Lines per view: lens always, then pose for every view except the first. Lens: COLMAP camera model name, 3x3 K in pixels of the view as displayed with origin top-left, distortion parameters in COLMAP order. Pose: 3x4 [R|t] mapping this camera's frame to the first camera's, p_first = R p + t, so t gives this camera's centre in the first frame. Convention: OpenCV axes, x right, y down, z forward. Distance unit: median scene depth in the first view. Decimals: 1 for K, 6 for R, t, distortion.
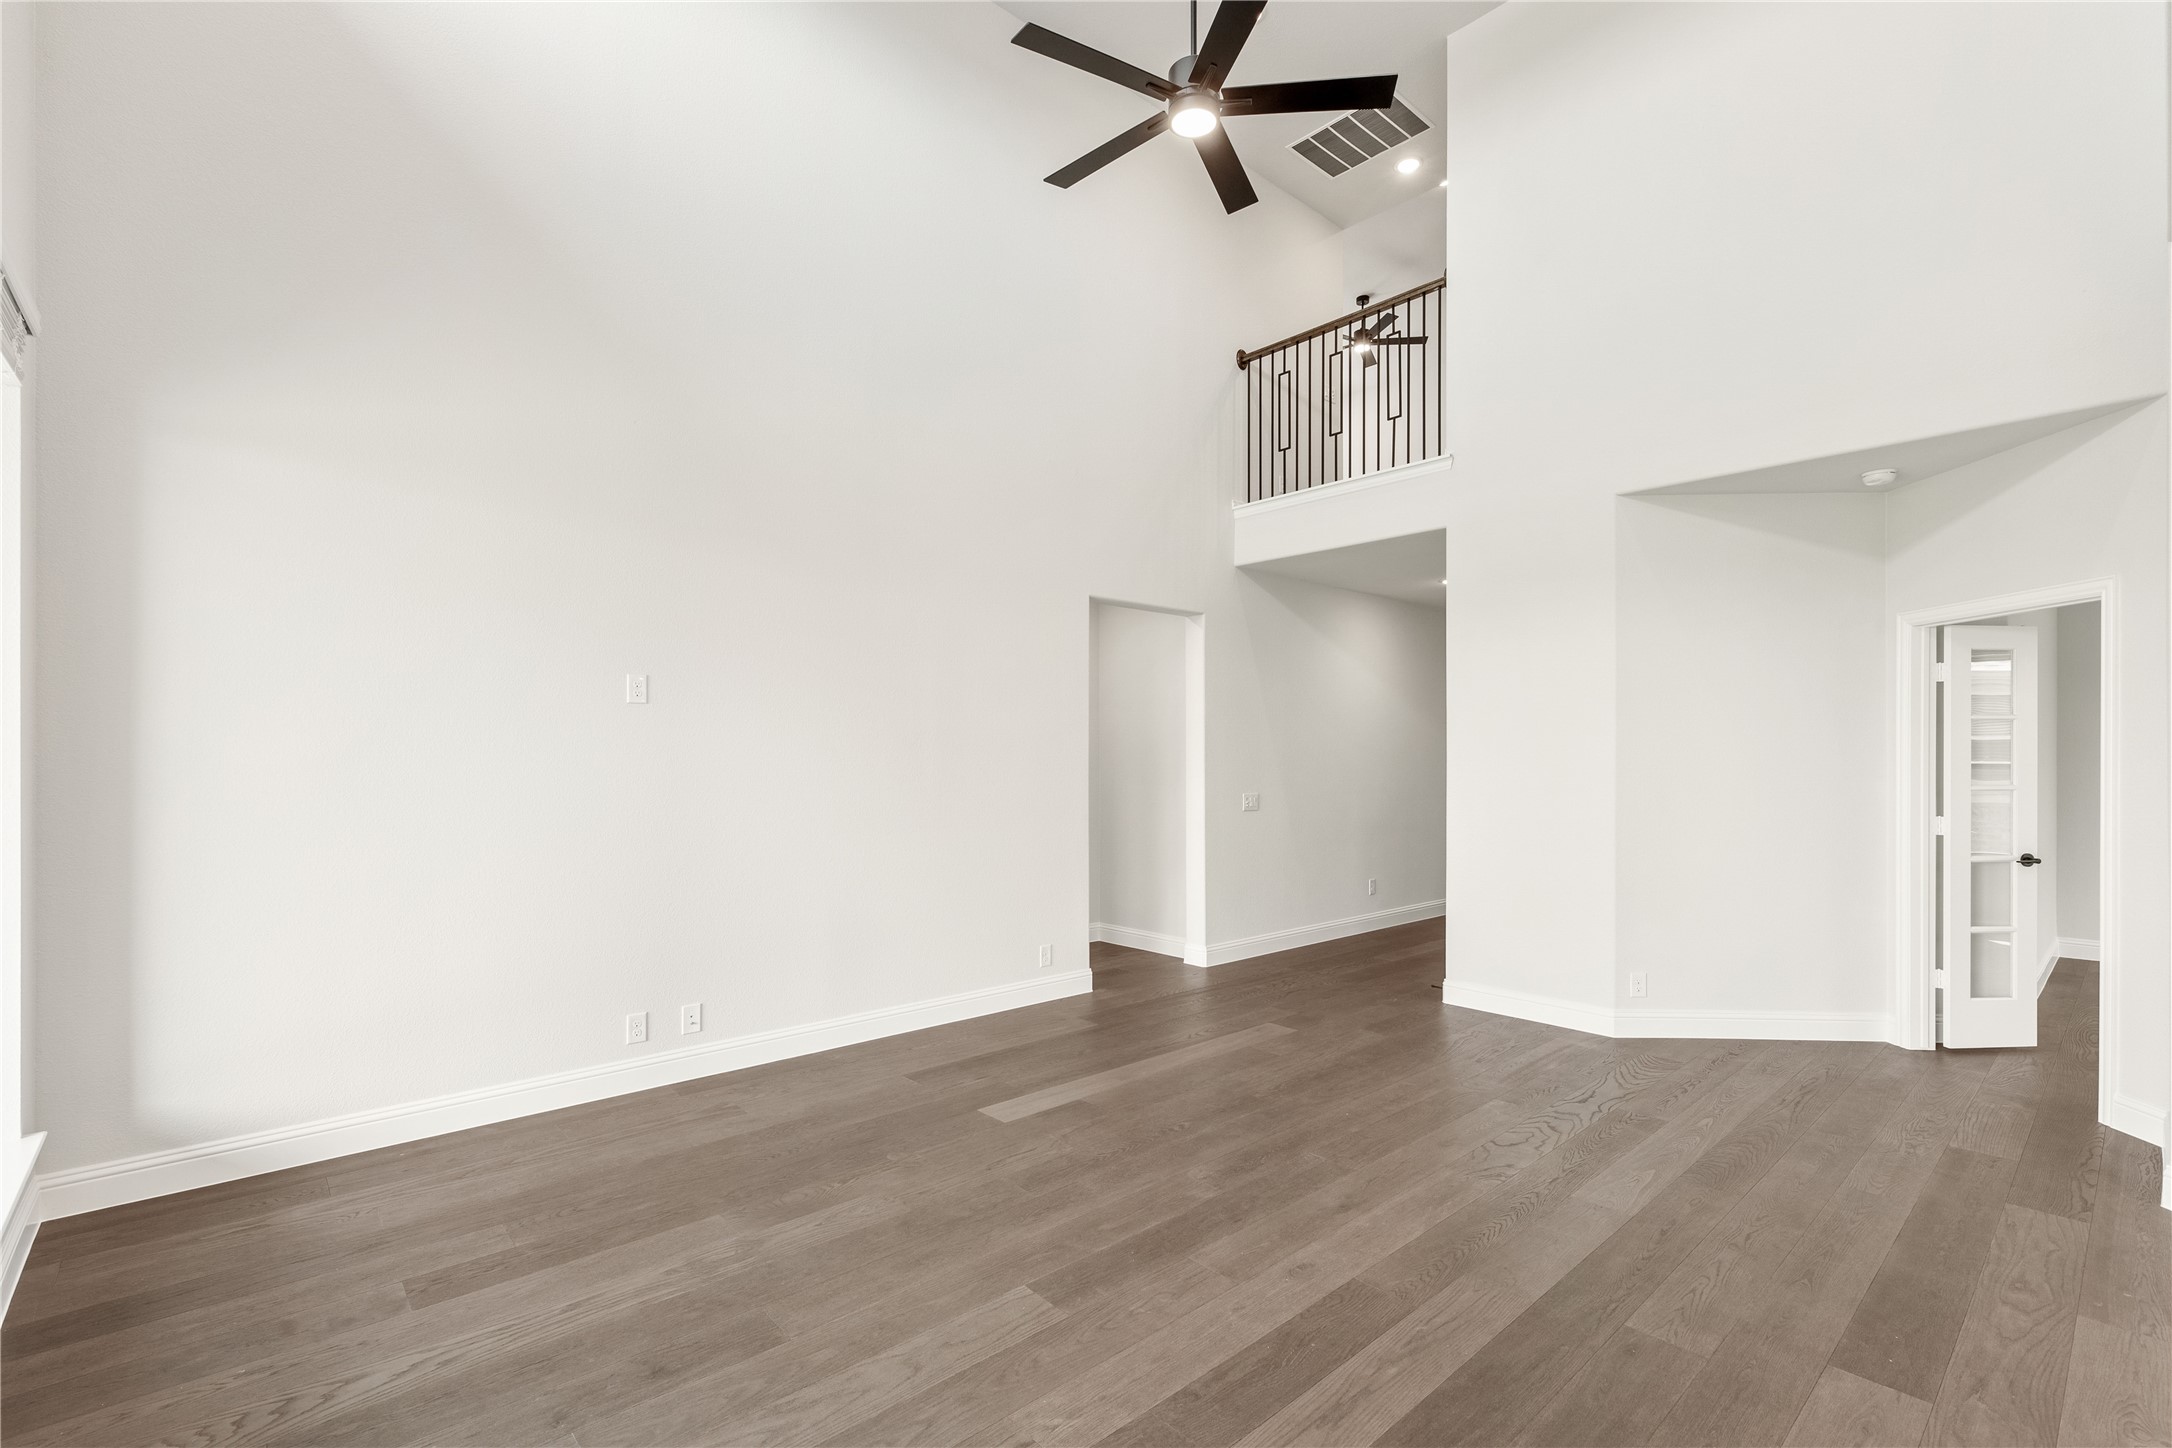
lens RADIAL K [[959.2, 0, 1086.4], [0, 959.2, 754.1], [0, 0, 1]] dist [-0.001599, -0.000279]
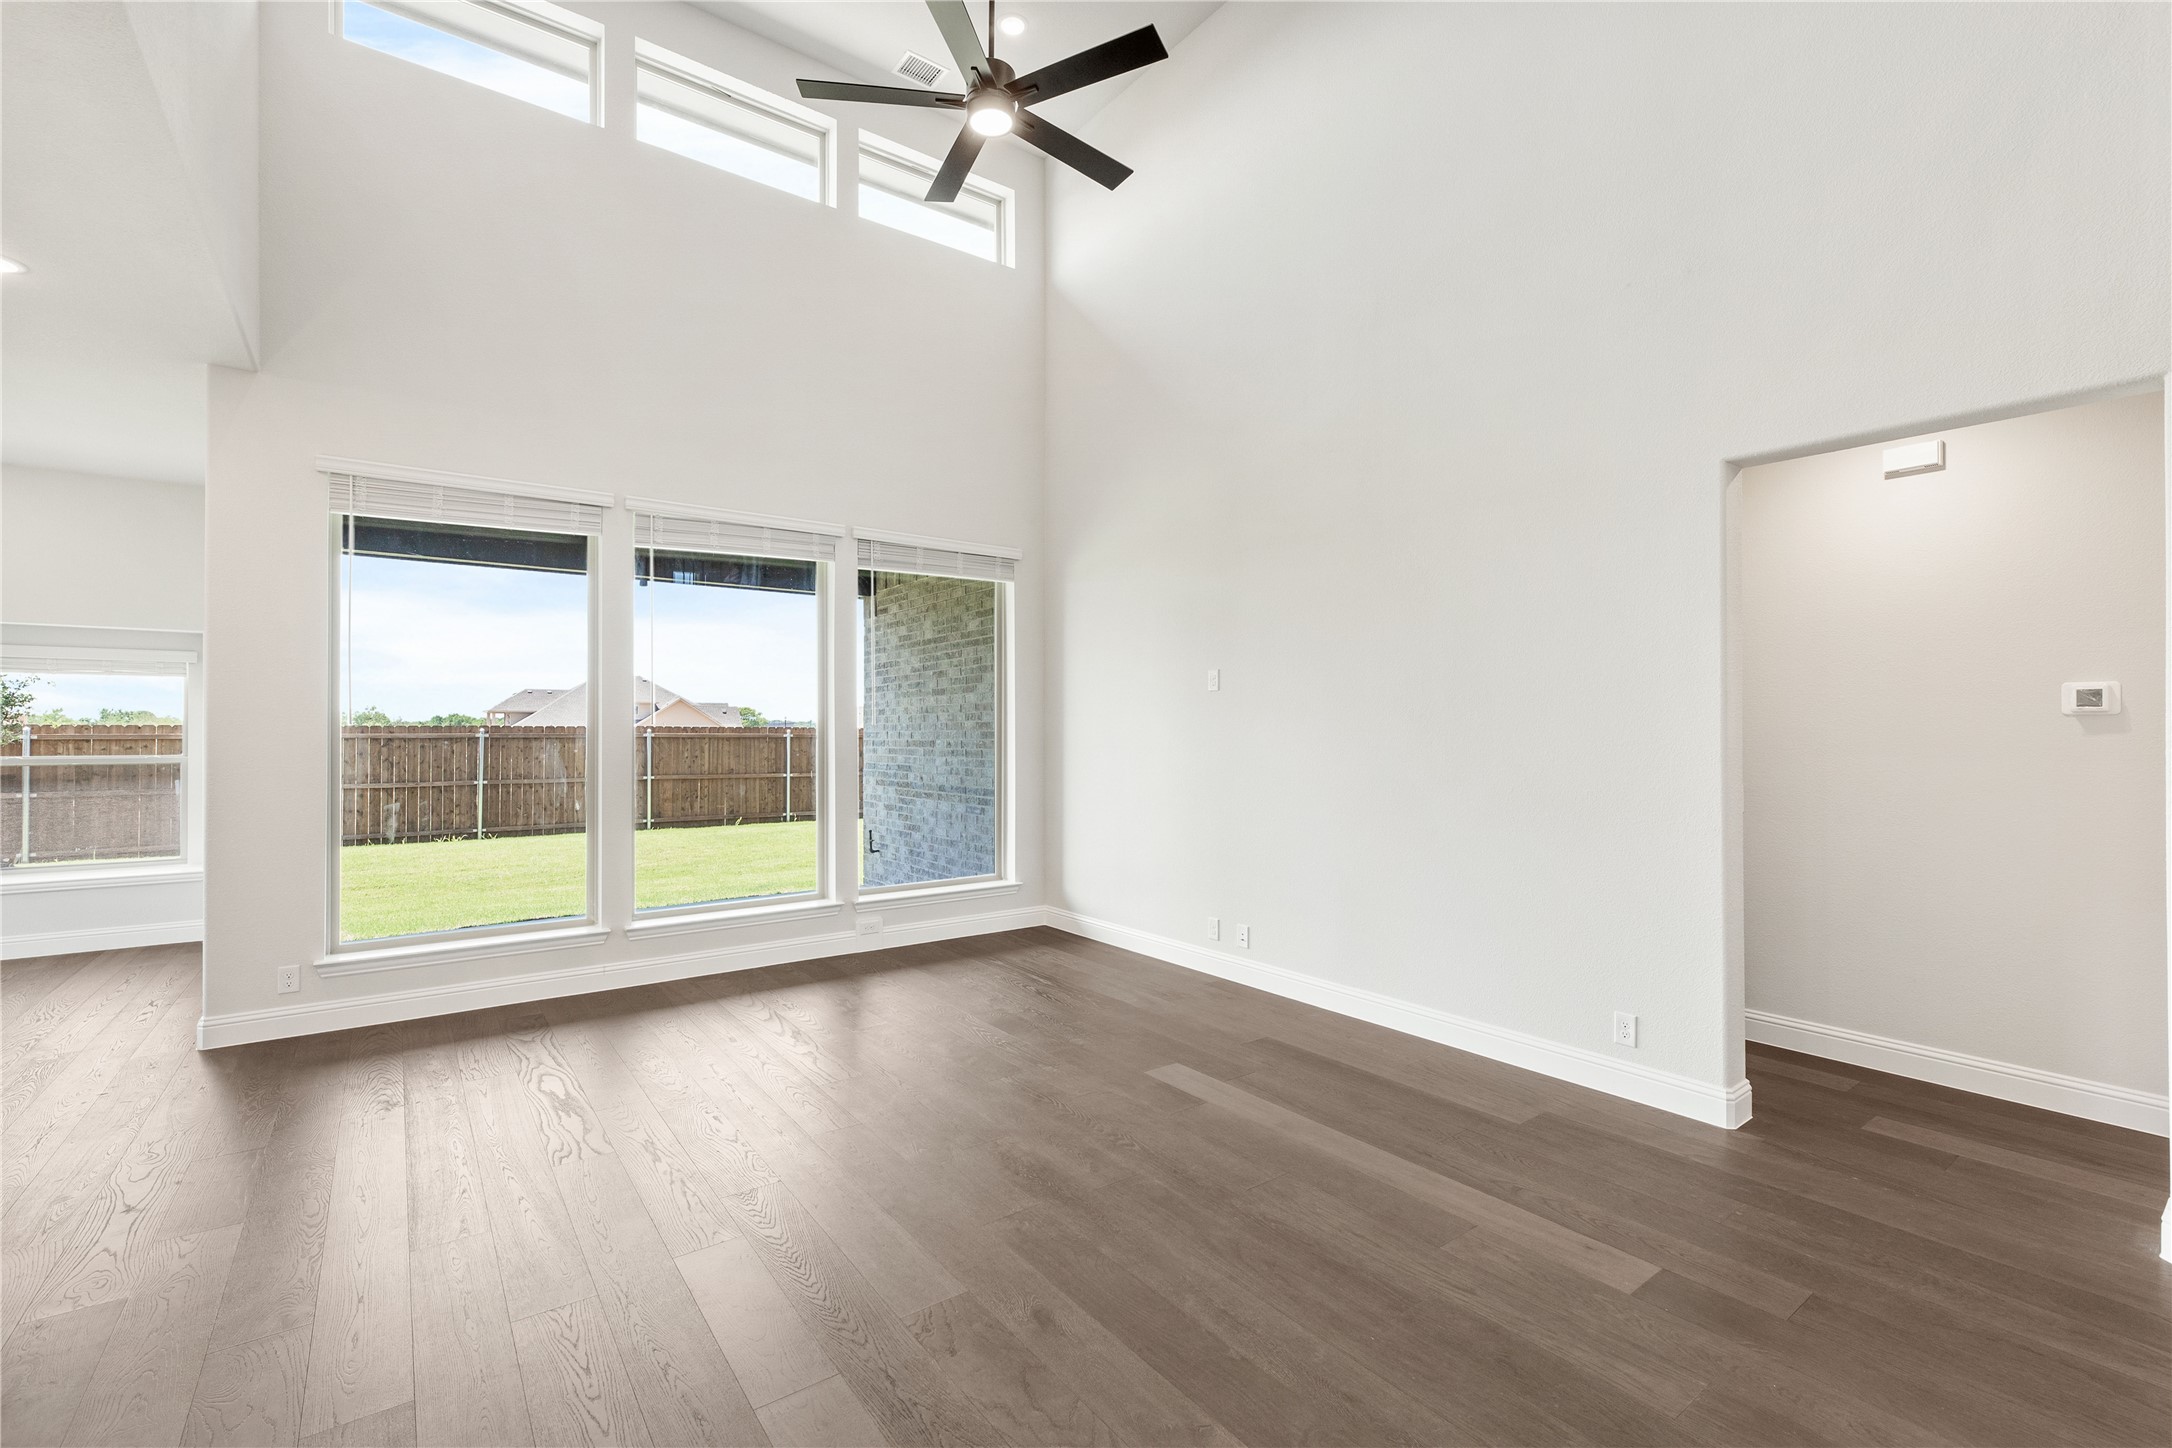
lens RADIAL K [[928.7, 0, 1075.7], [0, 928.7, 732.8], [0, 0, 1]] dist [-0.003141, -0.000265]
pose [[-0.095428, 0.003840, -0.995429, 0.646752], [0.004509, 0.999984, 0.003425, 0.000849], [0.995426, -0.004162, -0.095443, 0.695354]]
